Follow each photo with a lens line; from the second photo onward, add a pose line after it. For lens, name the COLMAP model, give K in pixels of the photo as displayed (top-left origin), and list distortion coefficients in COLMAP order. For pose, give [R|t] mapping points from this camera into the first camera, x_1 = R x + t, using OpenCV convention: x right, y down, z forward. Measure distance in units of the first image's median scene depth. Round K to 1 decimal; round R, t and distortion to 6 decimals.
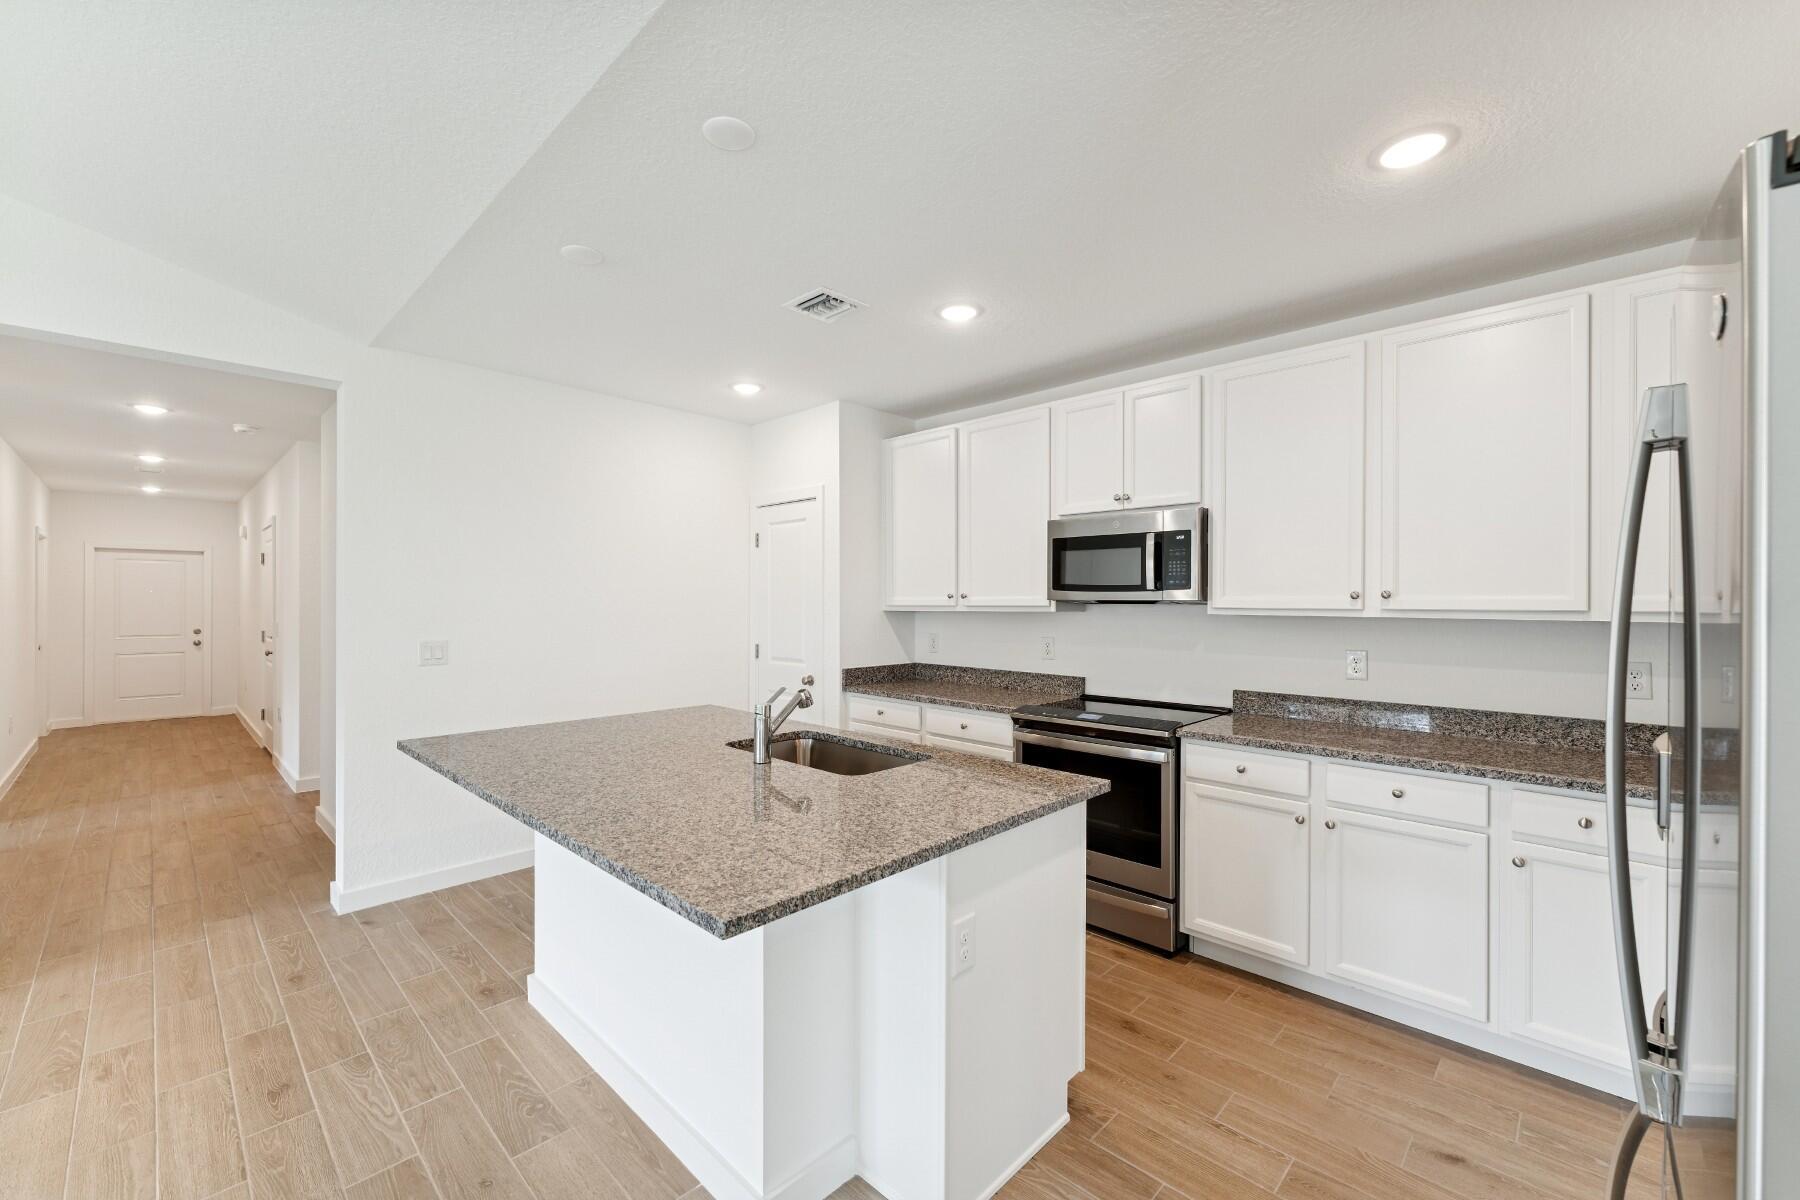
lens RADIAL K [[730.8, 0, 902.1], [0, 730.8, 601.3], [0, 0, 1]] dist [0.001108, -0.000240]
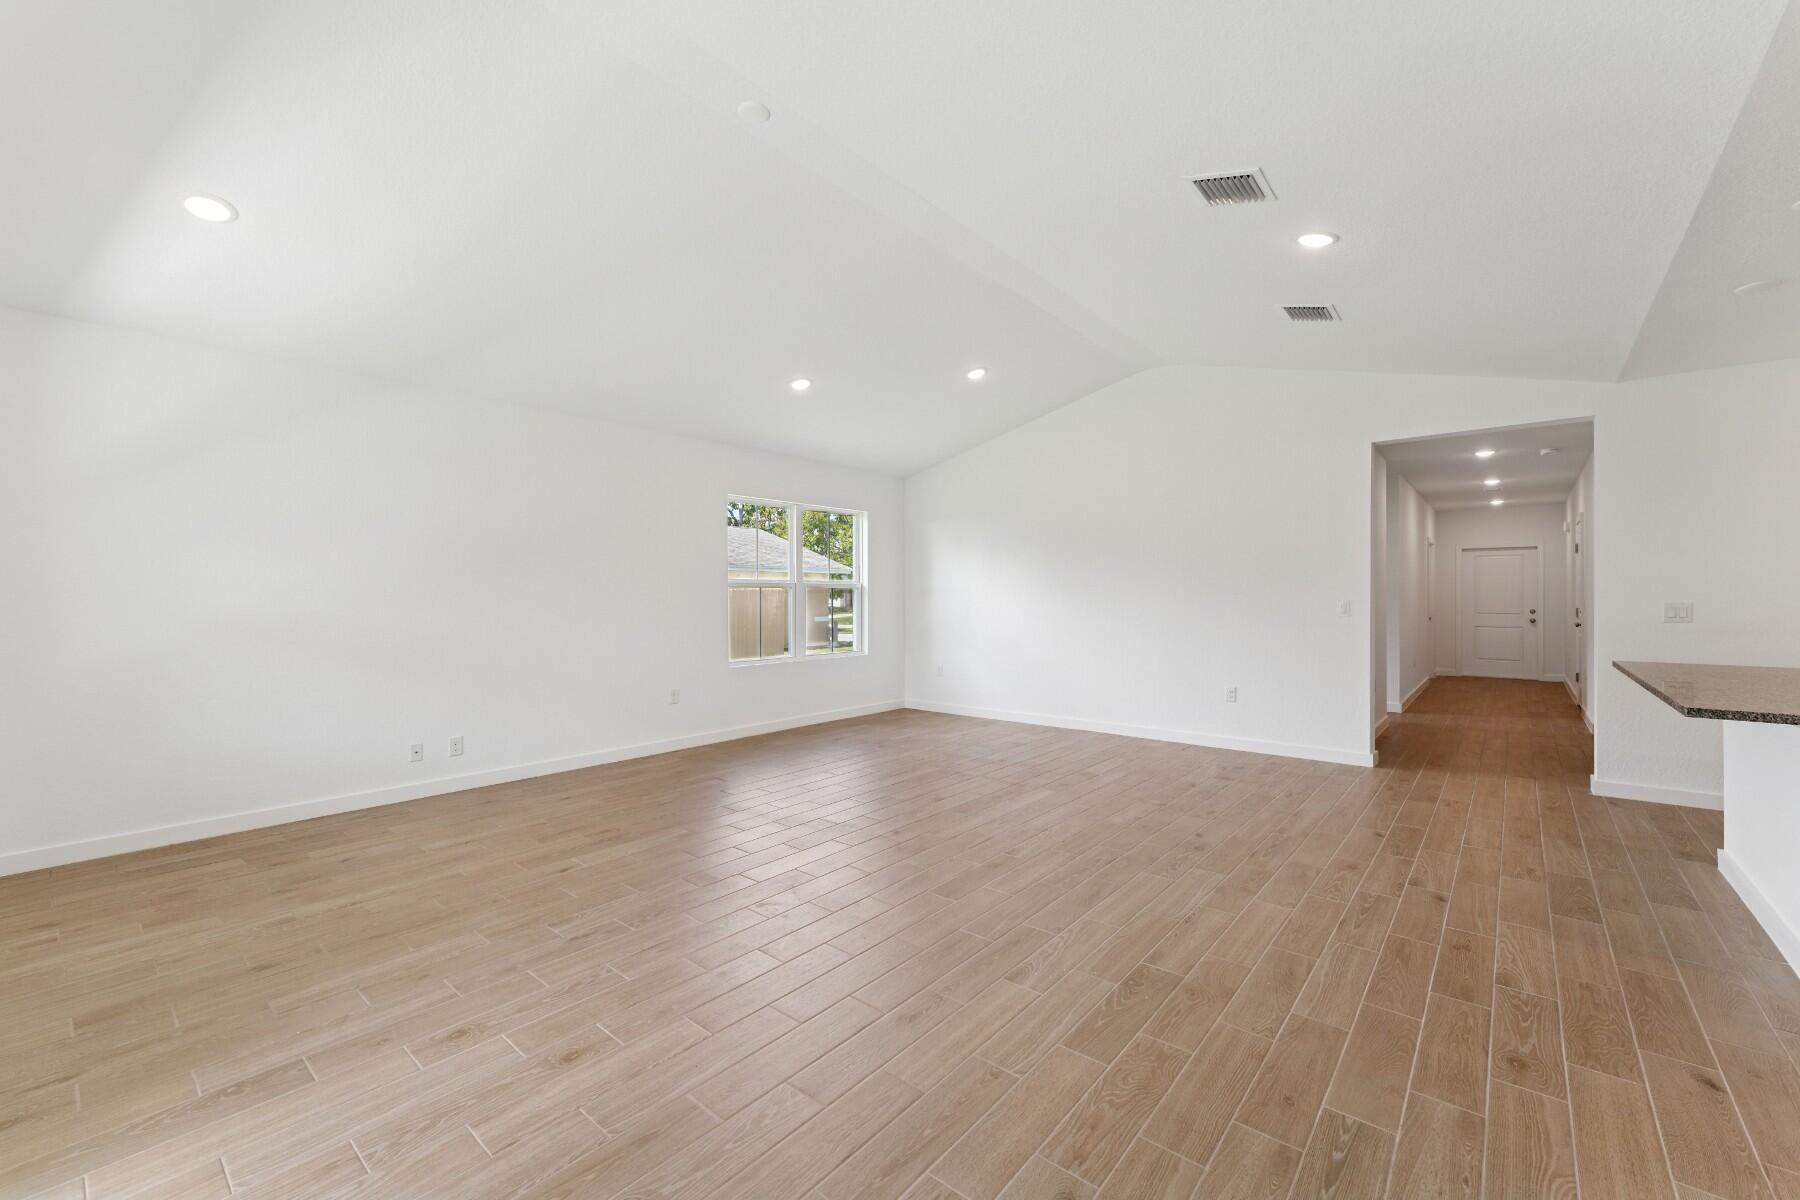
lens RADIAL K [[730.8, 0, 898.8], [0, 730.8, 595.5], [0, 0, 1]] dist [0.001108, -0.000240]
pose [[0.069130, -0.004344, -0.997598, 0.522385], [0.001543, 0.999990, -0.004248, 0.047337], [0.997606, -0.001245, 0.069136, -0.413566]]
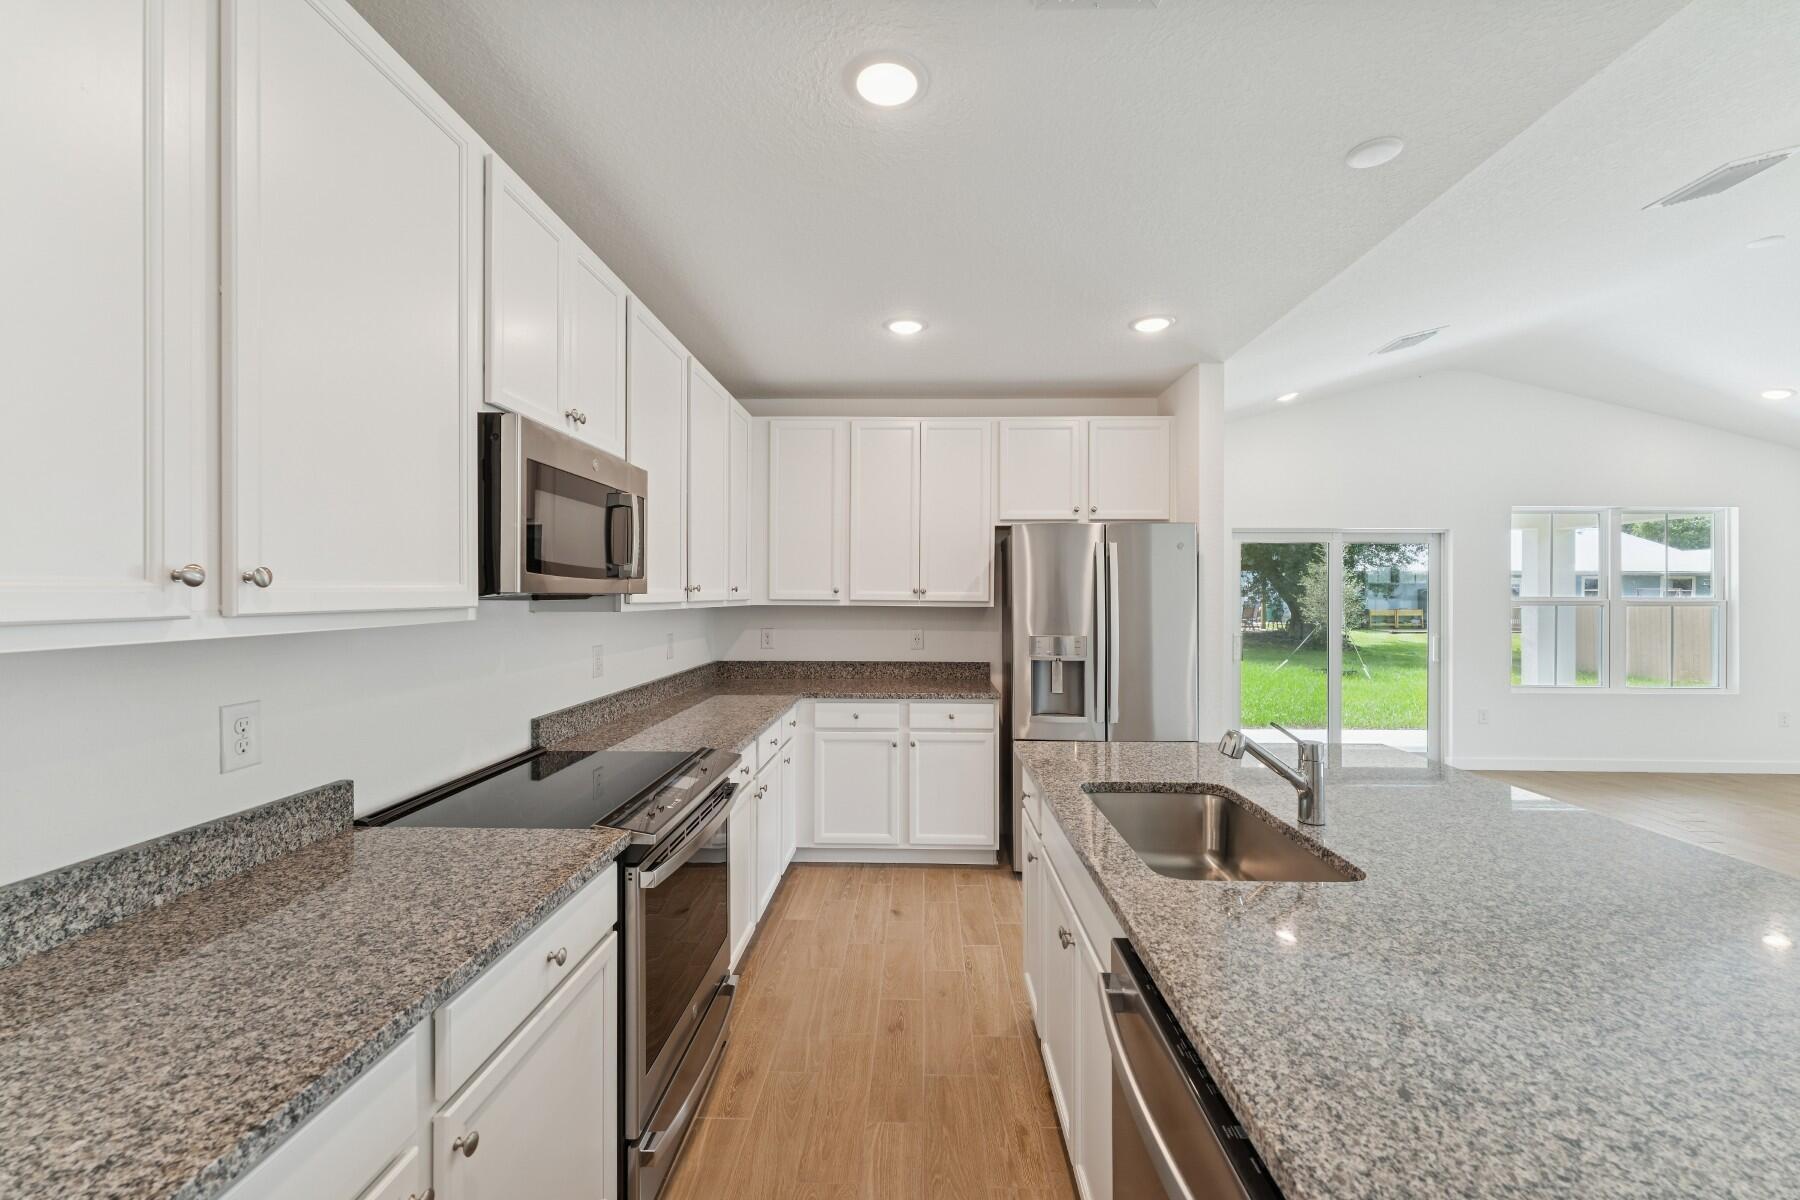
lens RADIAL K [[730.8, 0, 917.9], [0, 730.8, 595.3], [0, 0, 1]] dist [0.001108, -0.000240]
pose [[-0.683842, -0.007014, 0.729597, -0.299492], [-0.005443, 0.999975, 0.004512, -0.004096], [-0.729610, -0.000886, -0.683863, 1.161385]]
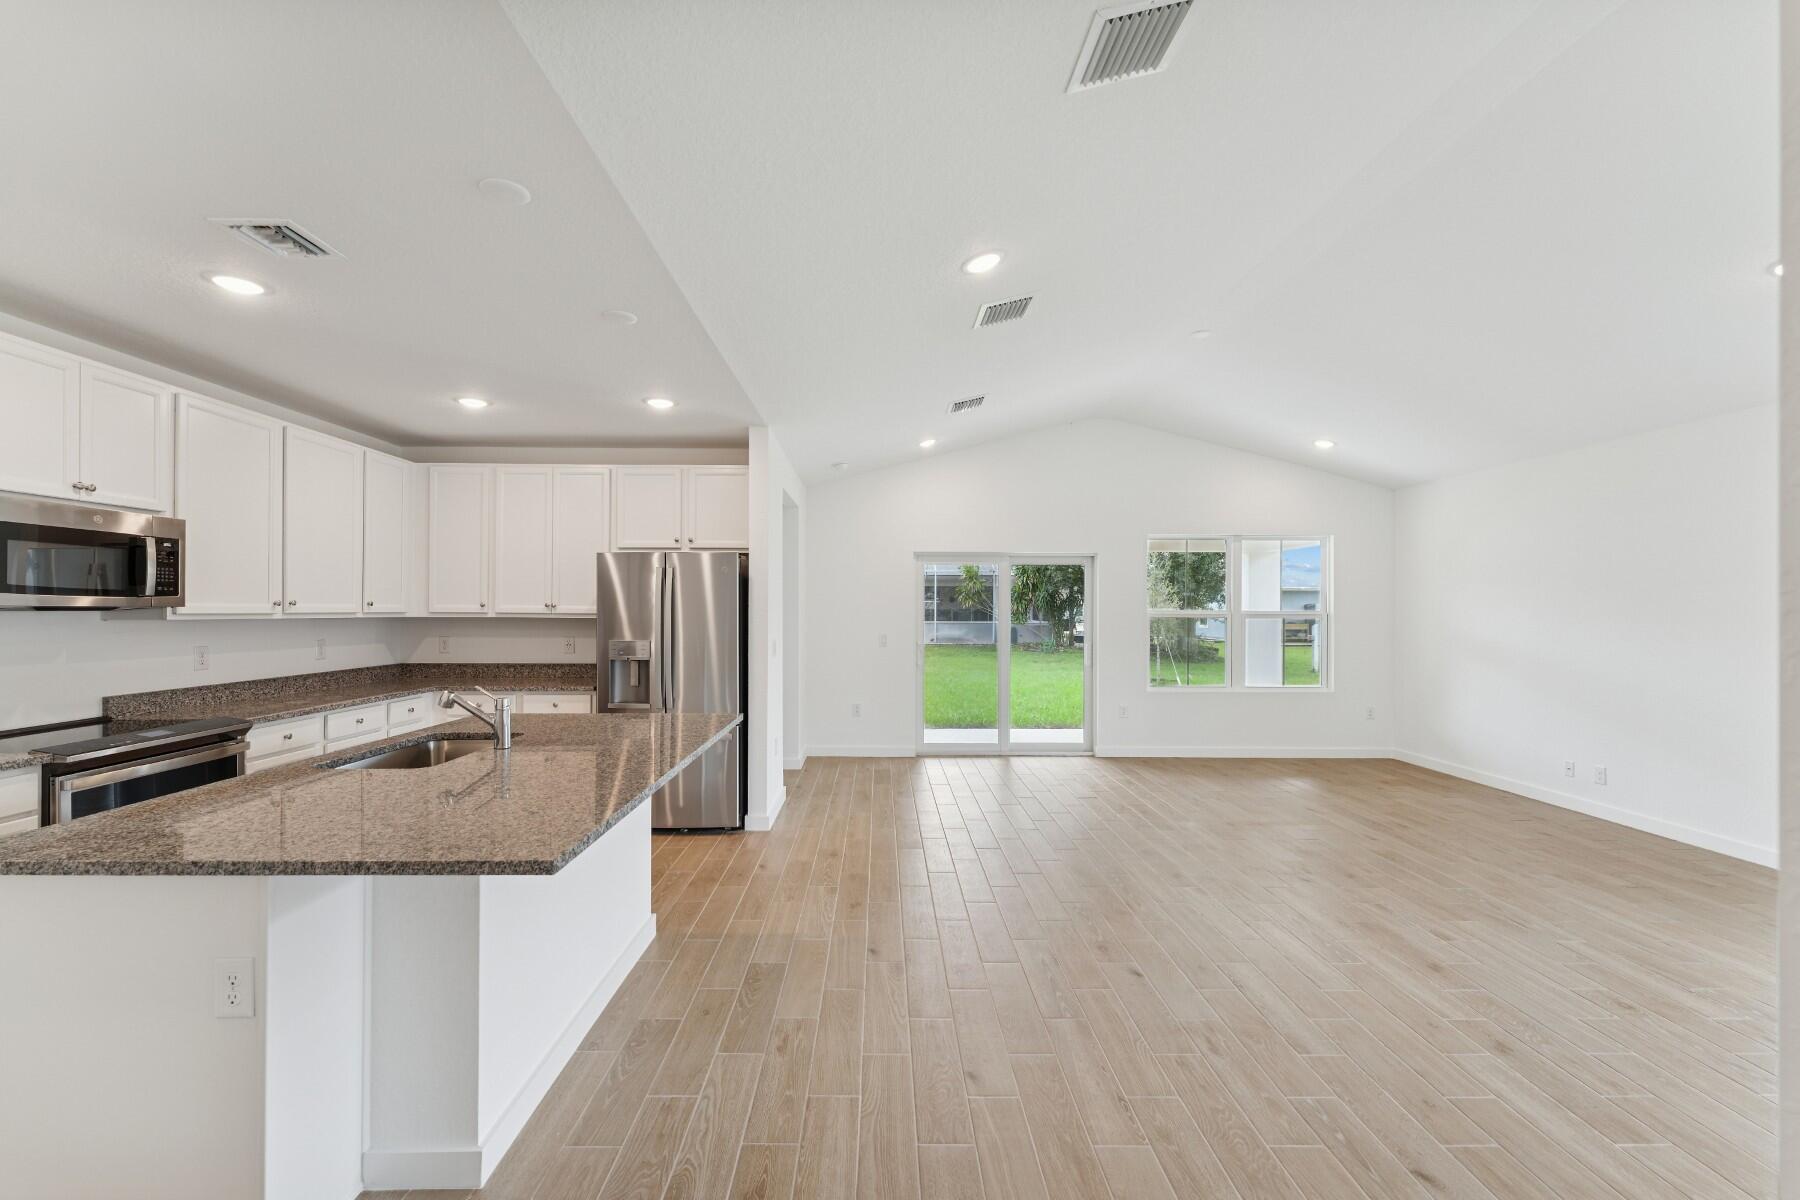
lens RADIAL K [[730.8, 0, 886.1], [0, 730.8, 604.9], [0, 0, 1]] dist [0.001108, -0.000240]
pose [[-0.701229, -0.001828, 0.712934, -0.945244], [-0.005805, 0.999978, -0.003145, -0.005678], [-0.712913, -0.006344, -0.701224, 0.902150]]
